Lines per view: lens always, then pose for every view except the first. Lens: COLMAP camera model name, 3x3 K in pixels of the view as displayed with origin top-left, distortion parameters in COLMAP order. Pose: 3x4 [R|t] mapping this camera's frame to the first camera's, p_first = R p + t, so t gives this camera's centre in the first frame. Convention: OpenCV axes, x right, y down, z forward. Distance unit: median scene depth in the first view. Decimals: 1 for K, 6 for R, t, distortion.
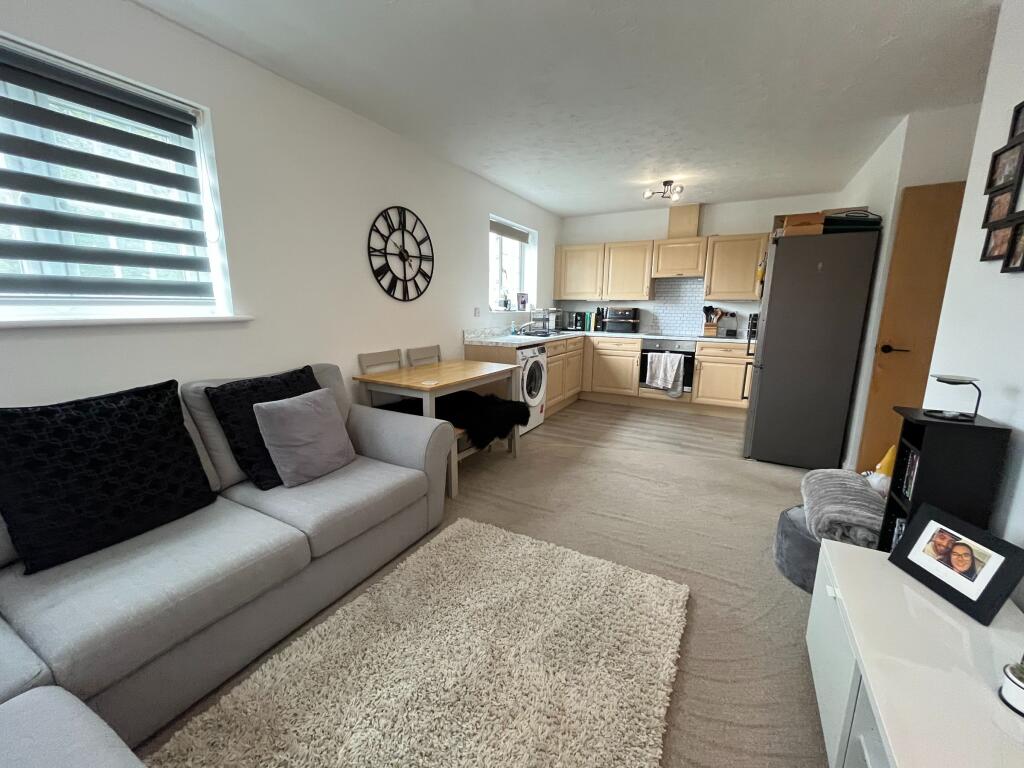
lens RADIAL K [[412.5, 0, 512.0], [0, 412.5, 384.0], [0, 0, 1]] dist [-0.000150, -0.001037]
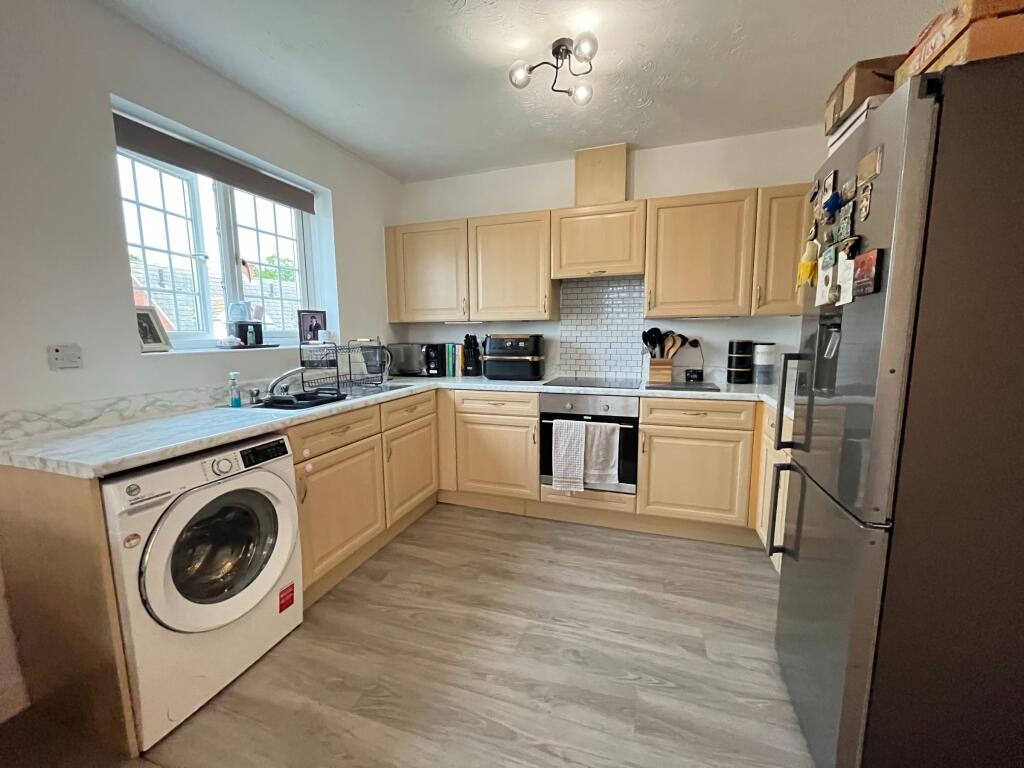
lens RADIAL K [[412.5, 0, 512.0], [0, 412.5, 384.0], [0, 0, 1]] dist [-0.000150, -0.001037]
pose [[0.984304, -0.041038, 0.171641, 0.255802], [0.051902, 0.996891, -0.059291, -0.122062], [-0.168674, 0.067269, 0.983374, 0.655789]]
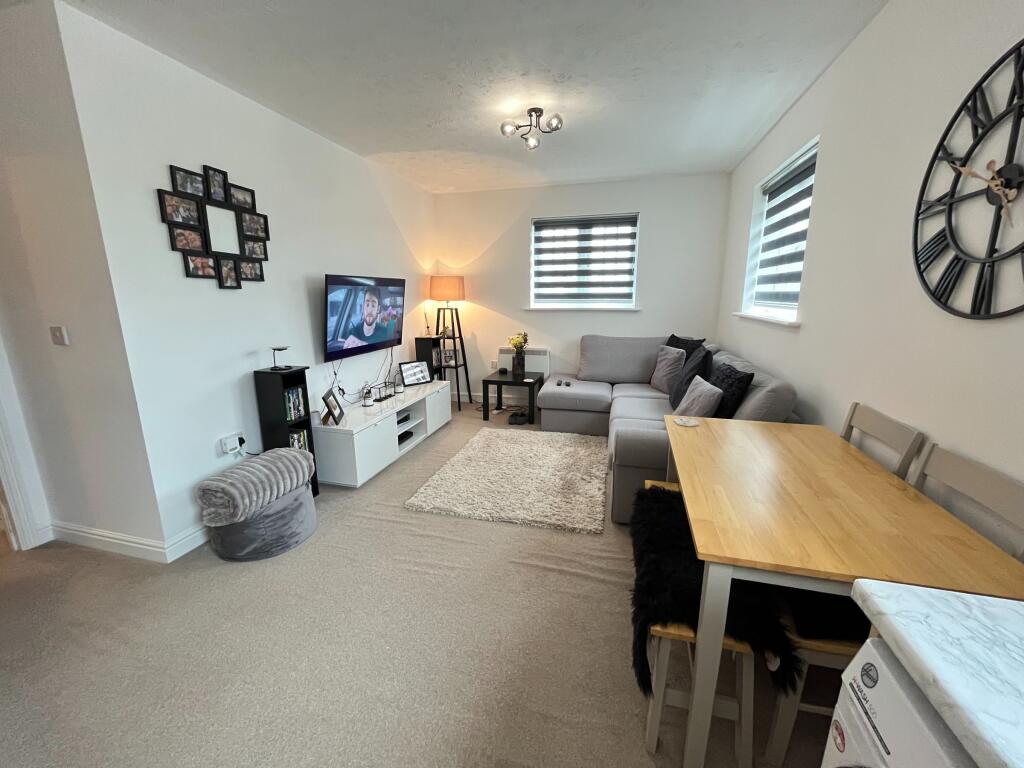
lens RADIAL K [[412.5, 0, 512.0], [0, 412.5, 384.0], [0, 0, 1]] dist [-0.000150, -0.001037]
pose [[-0.970826, 0.044301, -0.235656, 0.183457], [-0.052102, 0.920331, 0.387655, -0.228050], [0.234055, 0.388624, -0.891173, 1.069320]]
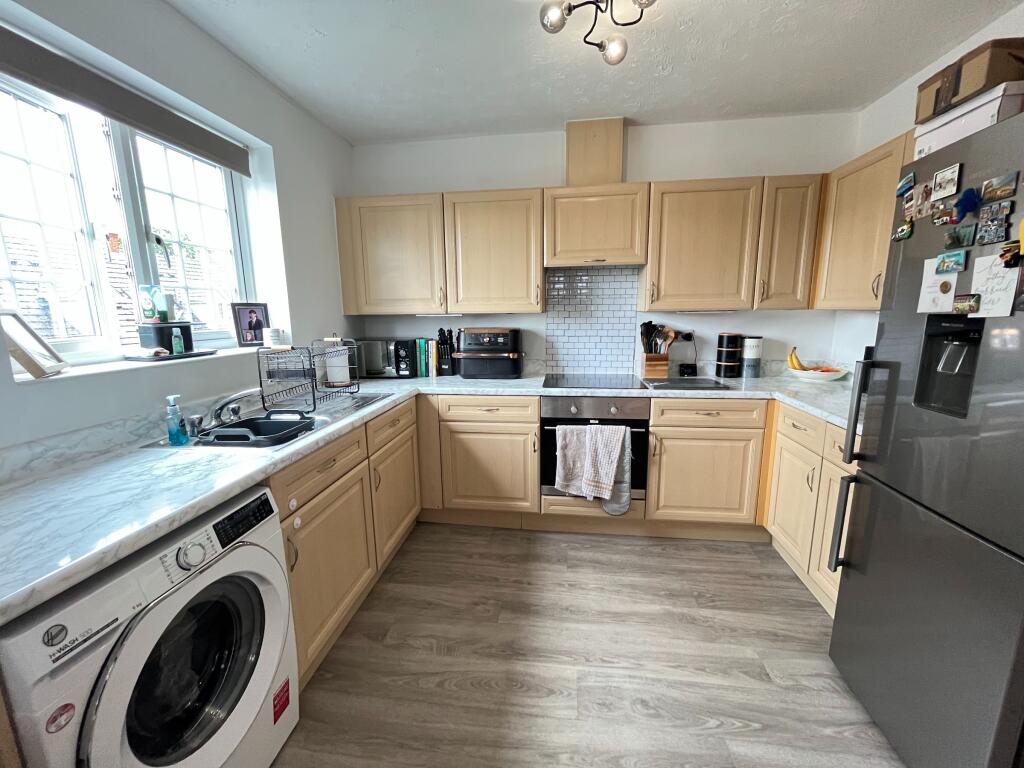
lens RADIAL K [[412.5, 0, 512.0], [0, 412.5, 384.0], [0, 0, 1]] dist [-0.000150, -0.001037]
pose [[0.929911, -0.085444, 0.357723, 0.159267], [0.090590, 0.995885, 0.002380, -0.169752], [-0.356454, 0.030193, 0.933825, 0.765863]]
